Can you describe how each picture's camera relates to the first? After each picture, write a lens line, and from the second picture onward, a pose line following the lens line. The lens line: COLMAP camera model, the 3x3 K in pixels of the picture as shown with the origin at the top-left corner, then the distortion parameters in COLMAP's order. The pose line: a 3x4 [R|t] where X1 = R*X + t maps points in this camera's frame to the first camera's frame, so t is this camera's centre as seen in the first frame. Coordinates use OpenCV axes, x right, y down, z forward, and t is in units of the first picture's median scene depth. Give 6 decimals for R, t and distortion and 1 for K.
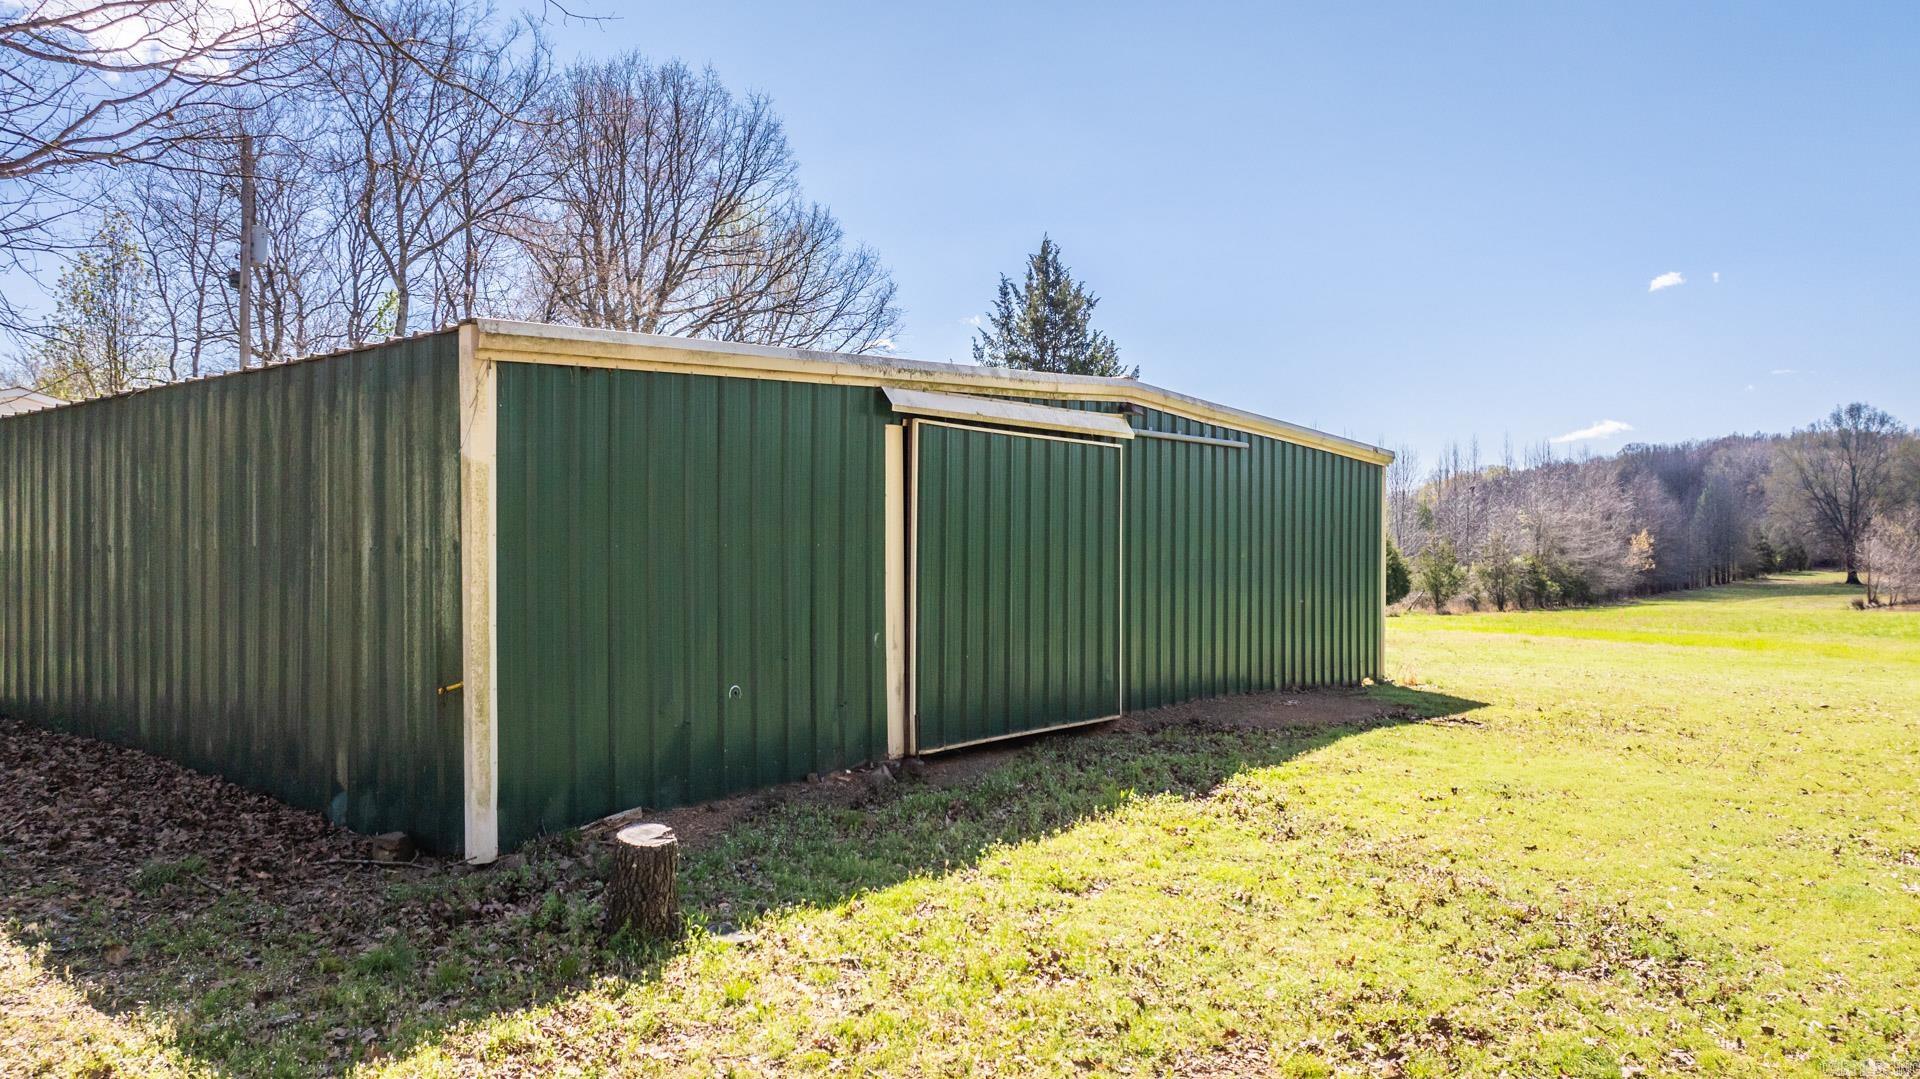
lens RADIAL K [[1378.8, 0, 960.0], [0, 1378.8, 539.5], [0, 0, 1]] dist [-0.089370, 0.131744]
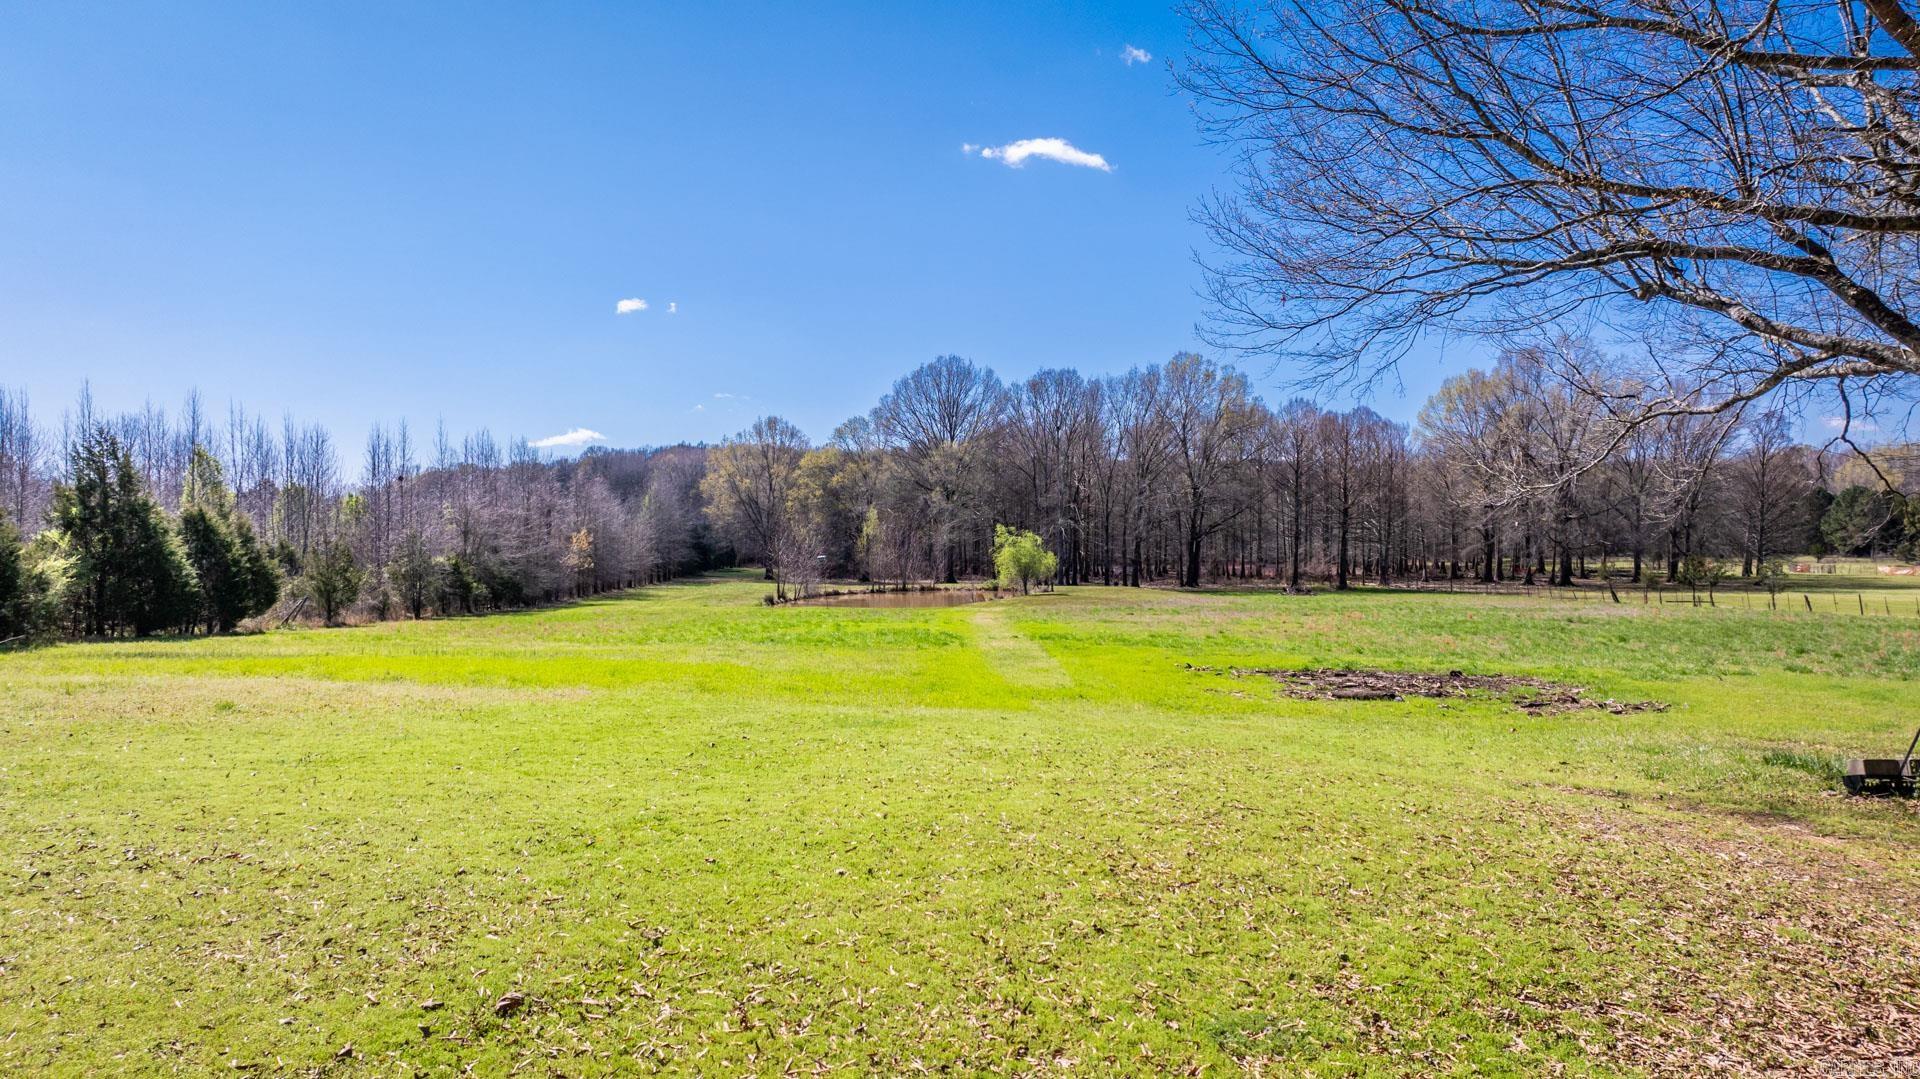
lens RADIAL K [[1378.8, 0, 960.0], [0, 1378.8, 539.5], [0, 0, 1]] dist [-0.089370, 0.131744]
pose [[0.754744, 0.004010, 0.656007, 0.086361], [-0.003926, 0.999991, -0.001596, 0.002310], [-0.656007, -0.001370, 0.754753, 0.118390]]
